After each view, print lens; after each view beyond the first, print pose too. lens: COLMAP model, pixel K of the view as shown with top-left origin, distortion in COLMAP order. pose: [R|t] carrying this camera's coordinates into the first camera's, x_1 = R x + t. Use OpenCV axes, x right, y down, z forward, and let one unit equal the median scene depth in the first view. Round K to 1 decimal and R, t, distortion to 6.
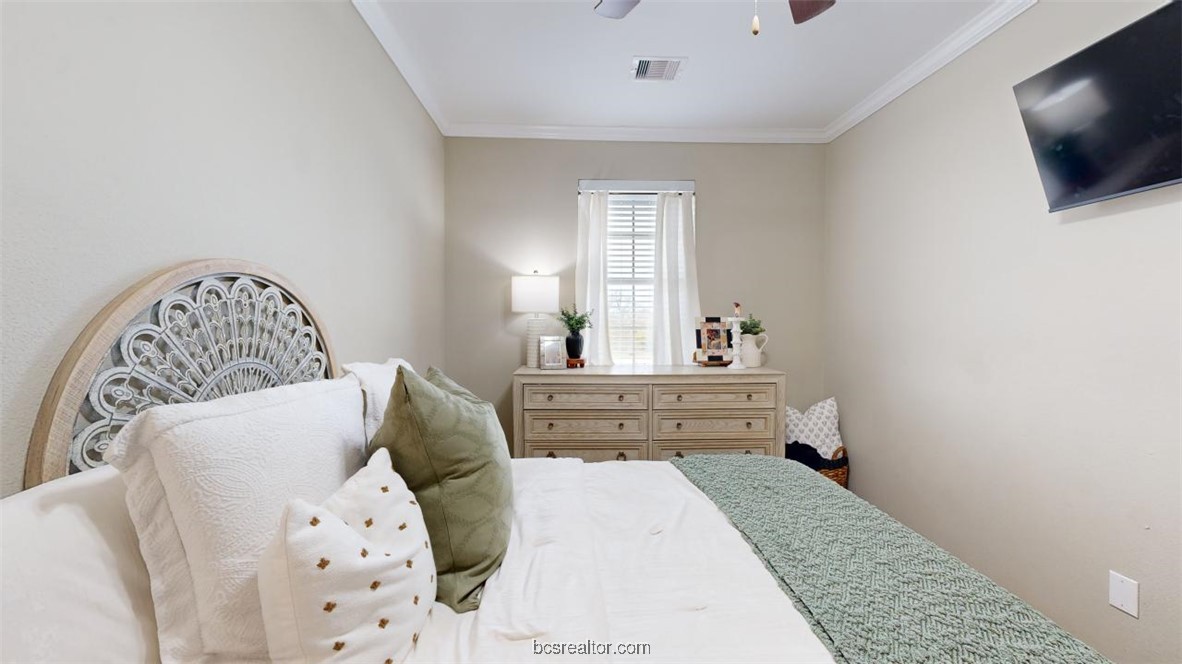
lens RADIAL K [[434.6, 0, 591.0], [0, 434.6, 332.0], [0, 0, 1]] dist [0.000531, -0.000038]
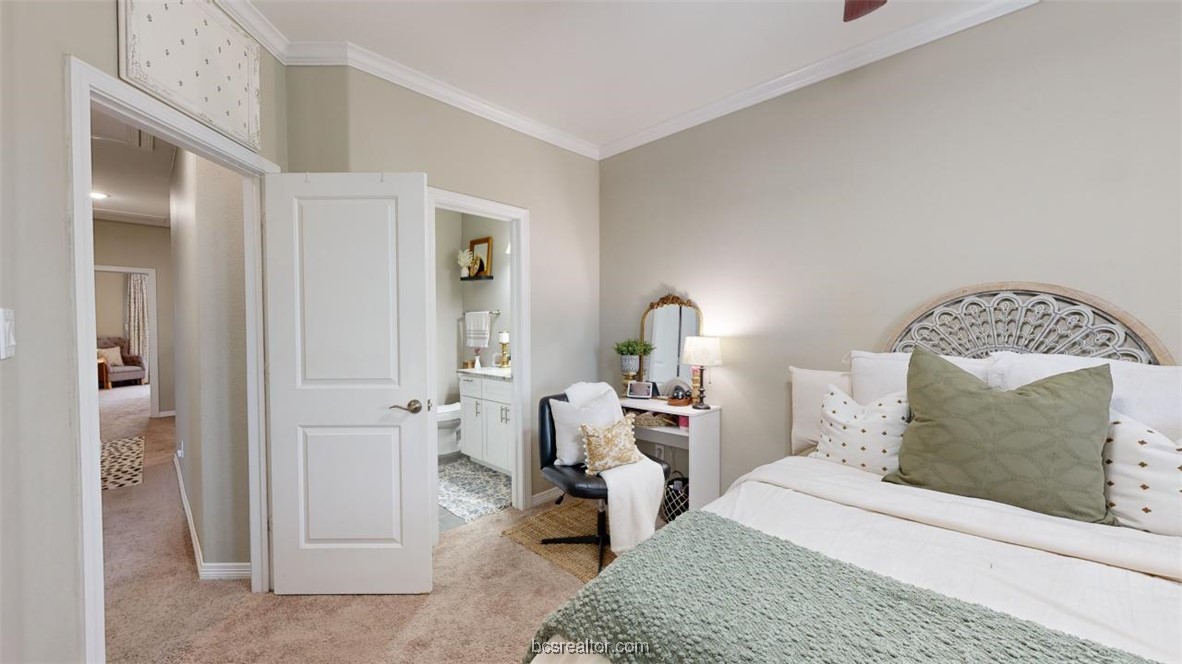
lens RADIAL K [[434.6, 0, 591.0], [0, 434.6, 332.0], [0, 0, 1]] dist [0.000531, -0.000038]
pose [[-0.729611, 0.016400, -0.683665, 1.445075], [-0.006677, 0.999494, 0.031102, -0.022197], [0.683829, 0.027257, -0.729133, 1.193763]]
